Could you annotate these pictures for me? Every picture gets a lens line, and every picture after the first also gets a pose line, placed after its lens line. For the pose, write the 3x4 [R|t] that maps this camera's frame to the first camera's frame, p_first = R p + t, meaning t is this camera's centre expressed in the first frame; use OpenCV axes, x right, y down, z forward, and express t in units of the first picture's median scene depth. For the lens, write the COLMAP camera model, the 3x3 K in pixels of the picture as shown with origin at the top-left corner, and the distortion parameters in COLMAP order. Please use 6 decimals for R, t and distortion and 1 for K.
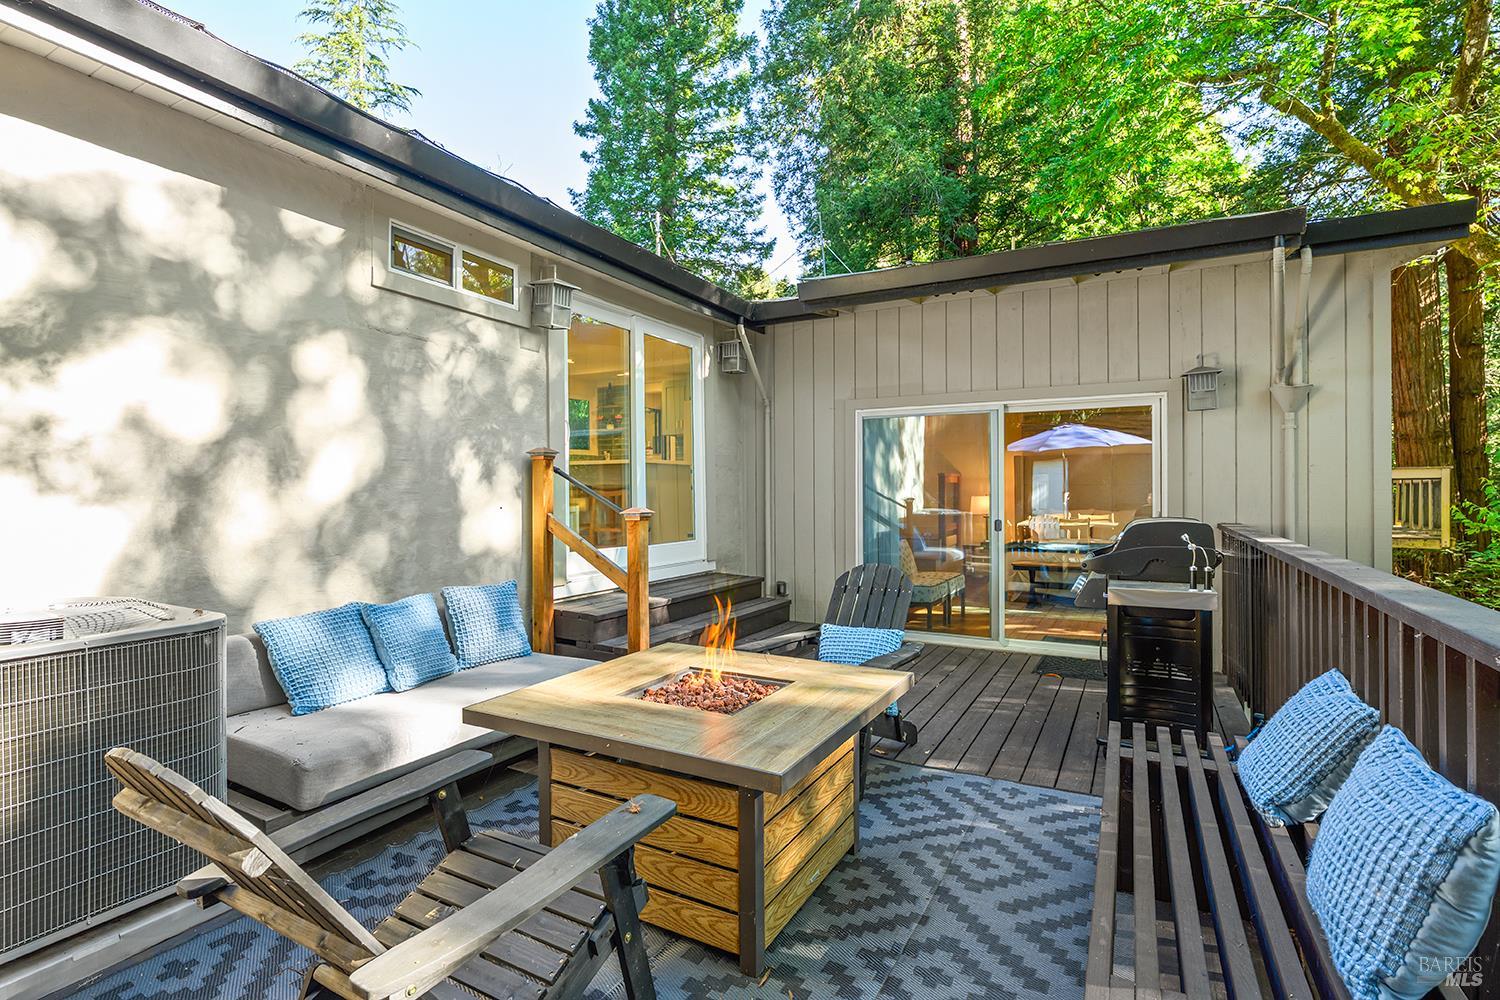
lens RADIAL K [[727.3, 0, 748.4], [0, 727.3, 496.7], [0, 0, 1]] dist [-0.002110, 0.000876]
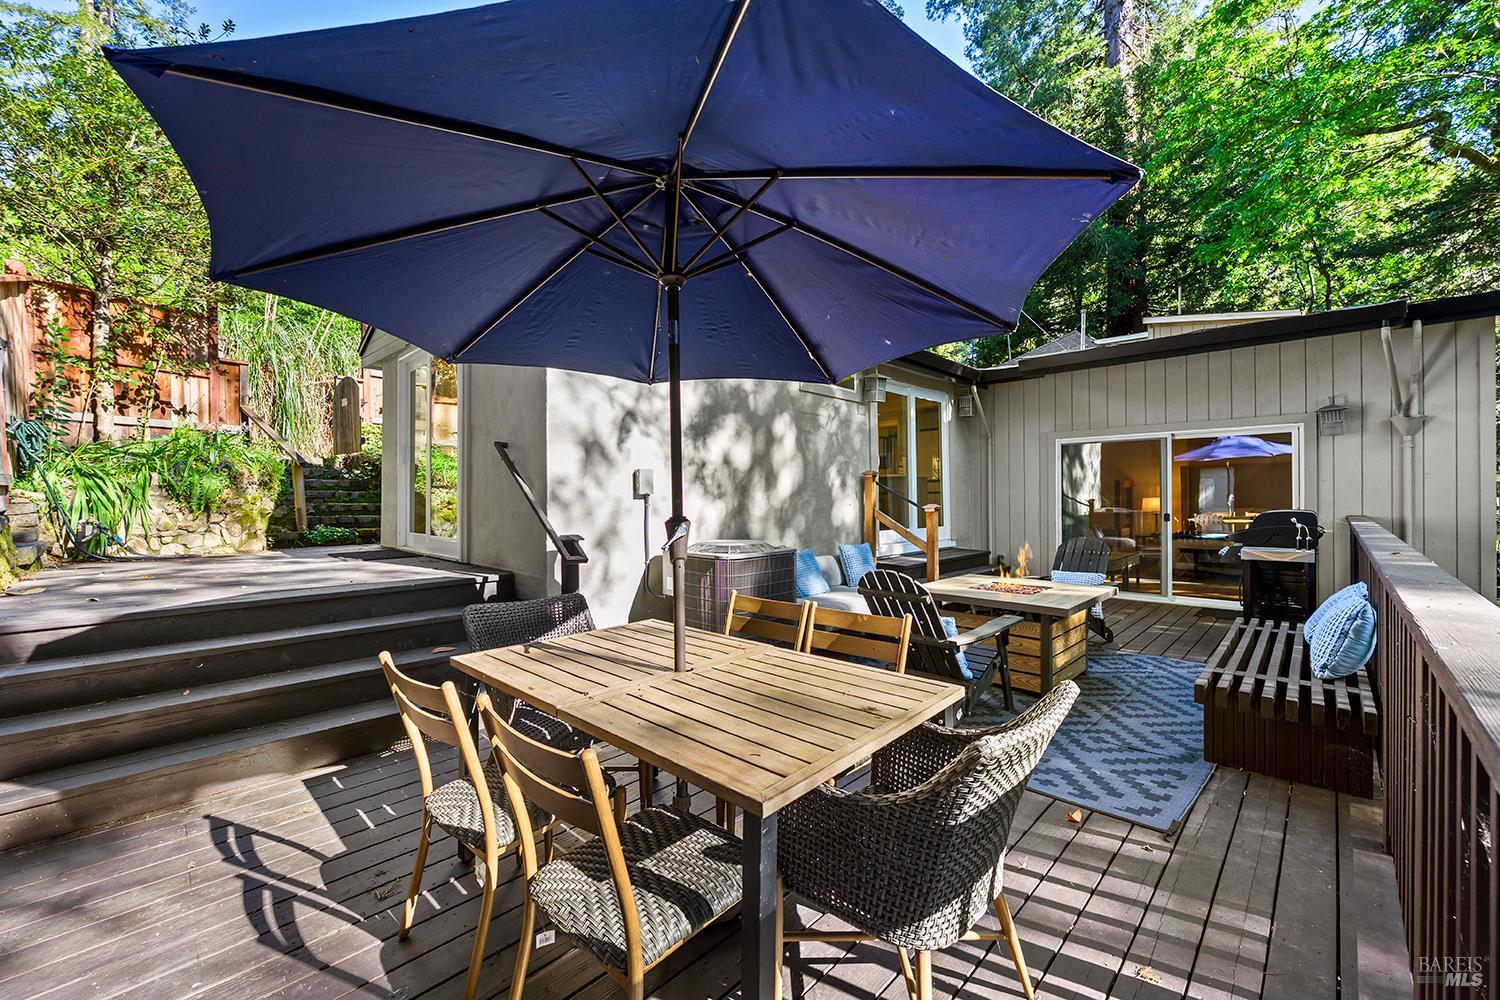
lens RADIAL K [[609.1, 0, 754.8], [0, 609.1, 495.5], [0, 0, 1]] dist [-0.001447, 0.000199]
pose [[0.965571, -0.000996, -0.260139, -0.133680], [-0.000889, 0.999974, -0.007125, 0.005520], [0.260139, 0.007111, 0.965545, -0.383579]]
